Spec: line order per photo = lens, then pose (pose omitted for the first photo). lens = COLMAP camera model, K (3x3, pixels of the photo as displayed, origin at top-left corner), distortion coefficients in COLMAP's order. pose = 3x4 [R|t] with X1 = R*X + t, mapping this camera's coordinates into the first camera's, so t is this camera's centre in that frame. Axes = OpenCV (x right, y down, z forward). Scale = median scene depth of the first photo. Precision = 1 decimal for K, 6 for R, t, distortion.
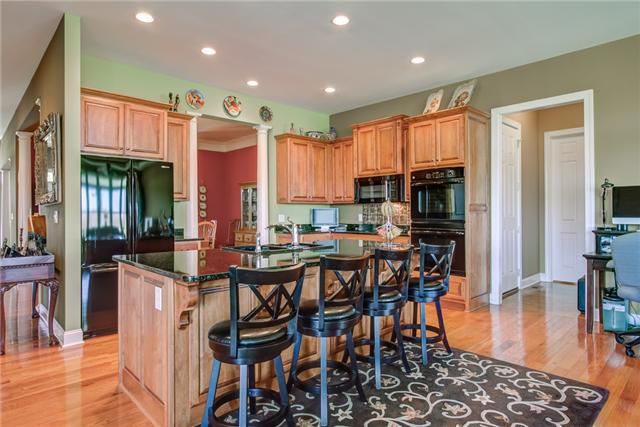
lens RADIAL K [[372.7, 0, 320.0], [0, 372.7, 213.5], [0, 0, 1]] dist [-0.019795, -0.000066]
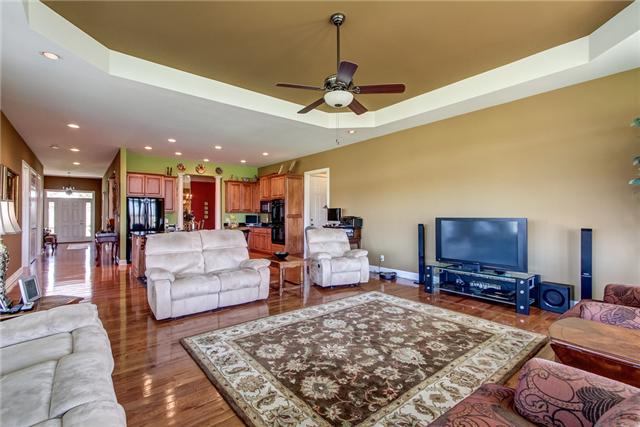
lens RADIAL K [[290.0, 0, 320.0], [0, 290.0, 213.5], [0, 0, 1]] dist [0.001337, 0.000092]
pose [[0.997211, 0.003120, -0.074570, 0.622585], [-0.003312, 0.999992, -0.002454, -0.023220], [0.074561, 0.002694, 0.997213, -0.688089]]
